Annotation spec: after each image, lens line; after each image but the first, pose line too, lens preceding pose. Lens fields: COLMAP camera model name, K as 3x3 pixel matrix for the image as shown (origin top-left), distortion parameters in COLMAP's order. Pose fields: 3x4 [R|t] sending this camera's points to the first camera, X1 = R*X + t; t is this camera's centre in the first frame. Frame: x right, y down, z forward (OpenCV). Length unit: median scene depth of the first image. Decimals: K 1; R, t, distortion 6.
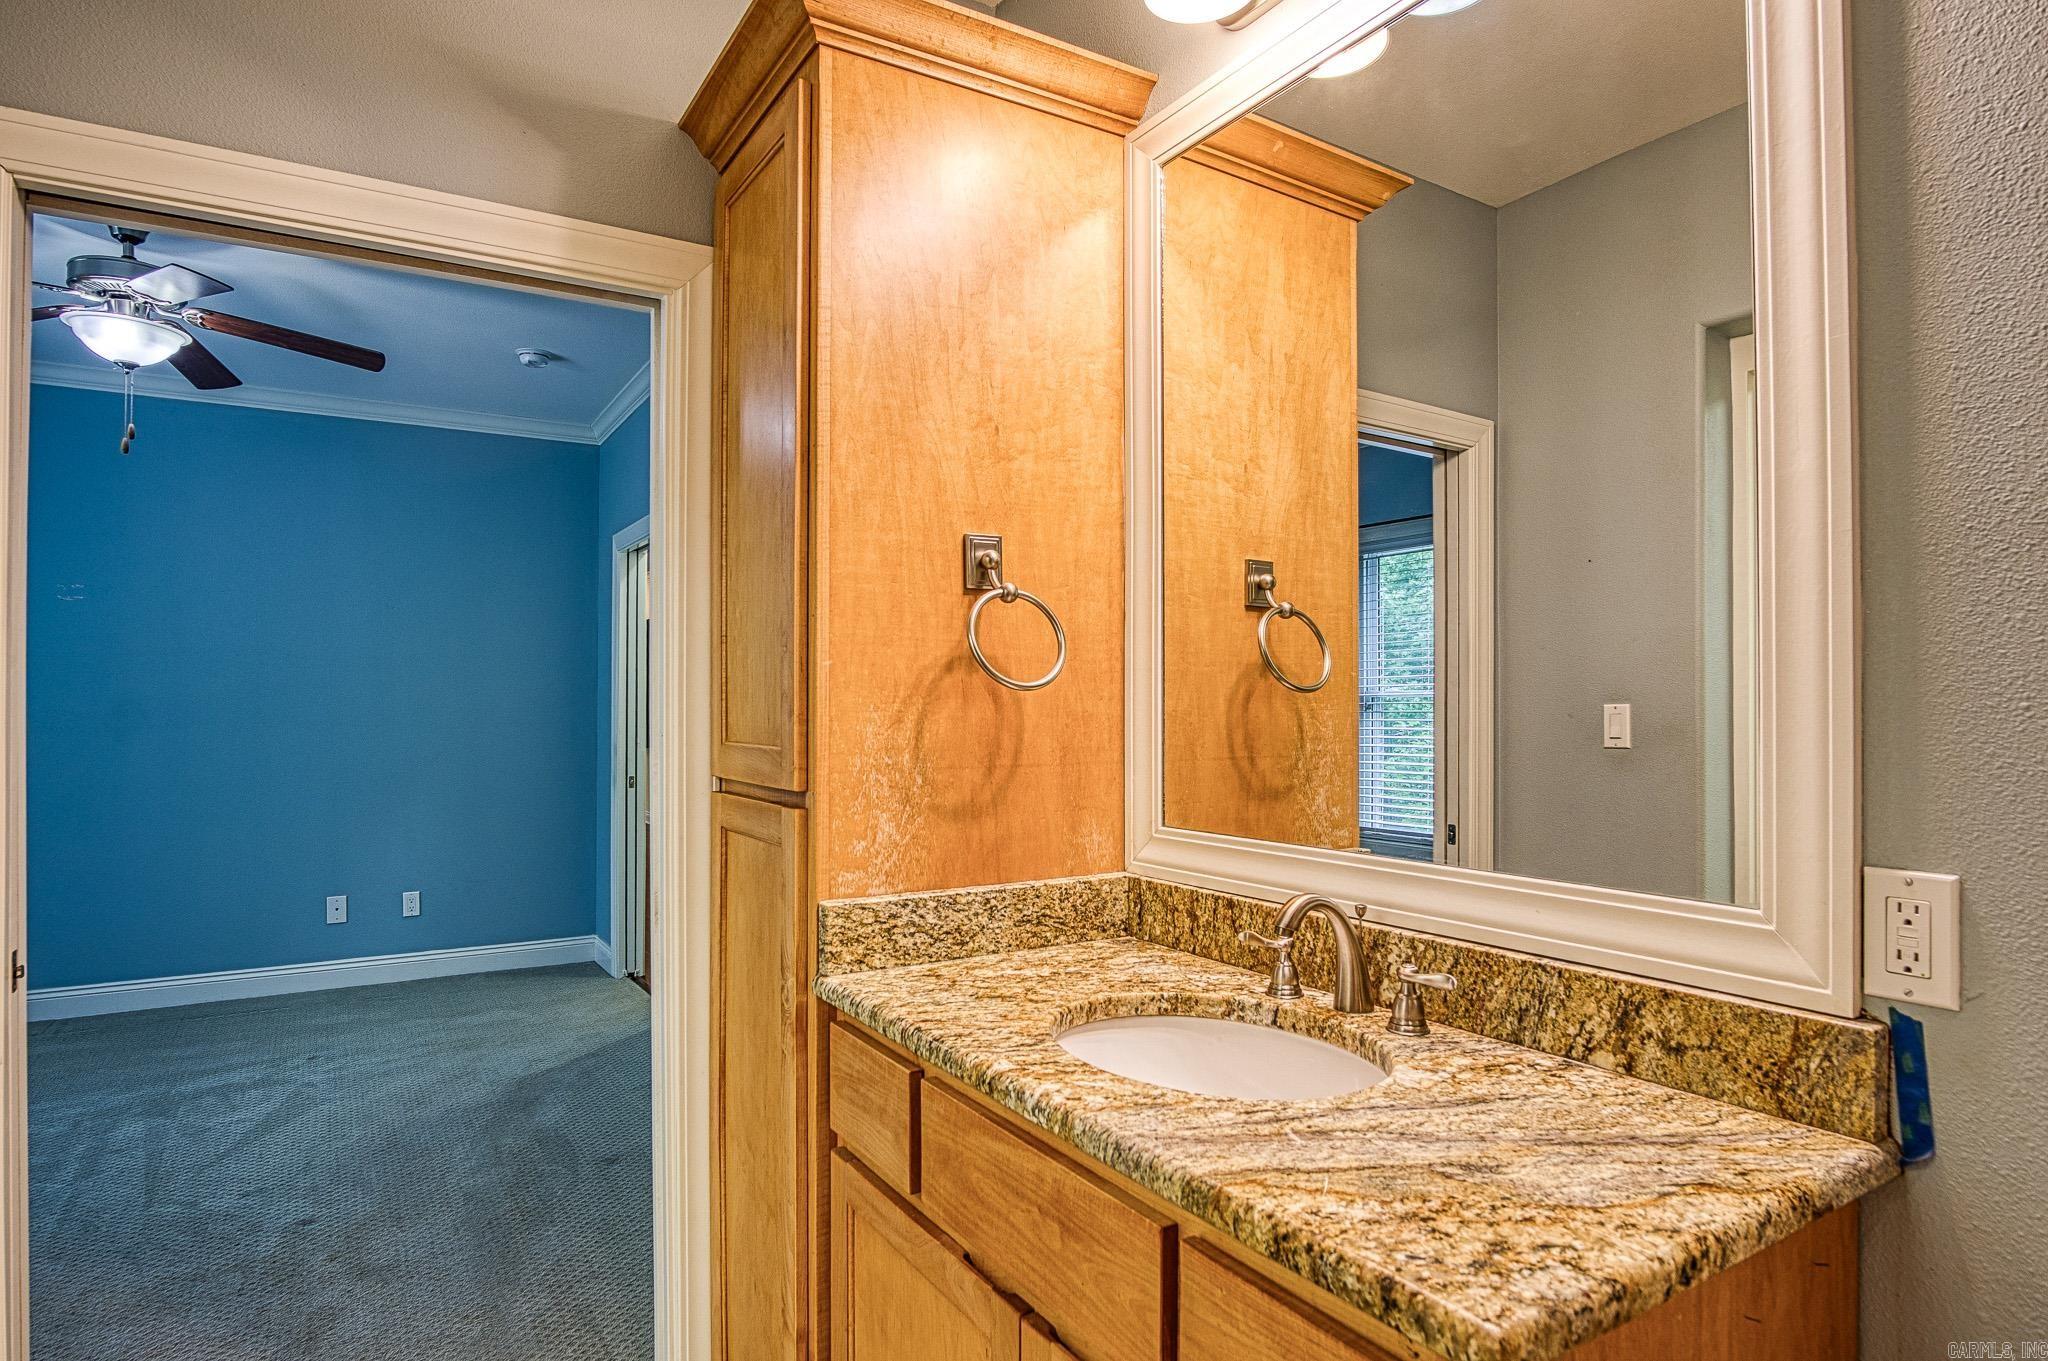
lens RADIAL K [[1114.1, 0, 1015.6], [0, 1114.1, 697.4], [0, 0, 1]] dist [-0.027232, 0.001232]
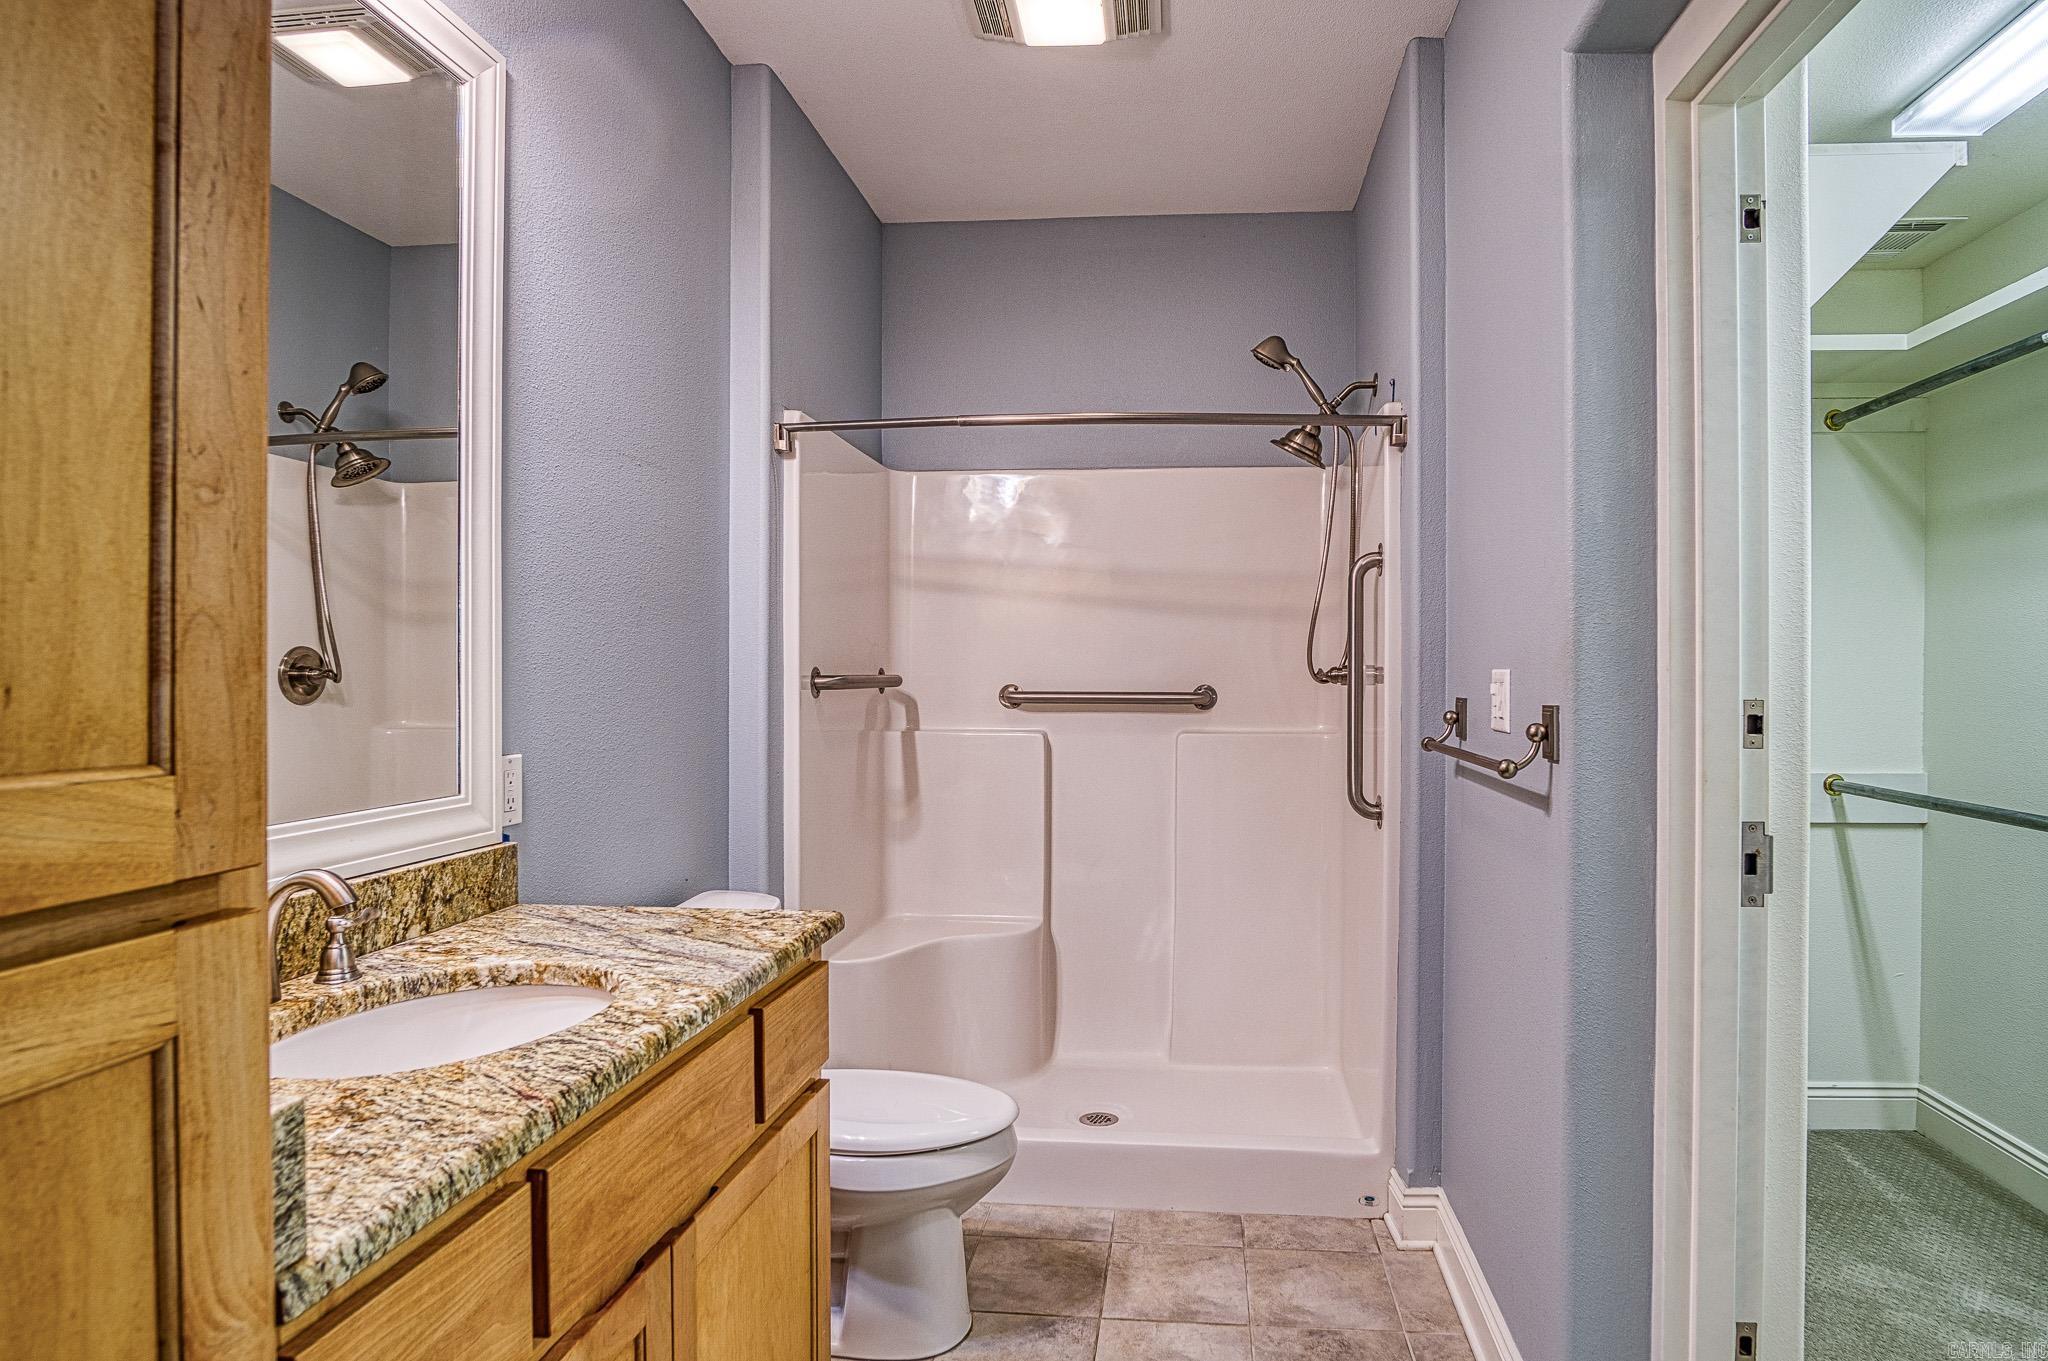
lens RADIAL K [[1131.8, 0, 1094.2], [0, 1131.8, 682.3], [0, 0, 1]] dist [-0.027466, 0.000342]
pose [[-0.792401, -0.001814, 0.609998, -0.742024], [-0.002508, 0.999997, -0.000285, 0.020513], [-0.609996, -0.001756, -0.792403, 1.237972]]
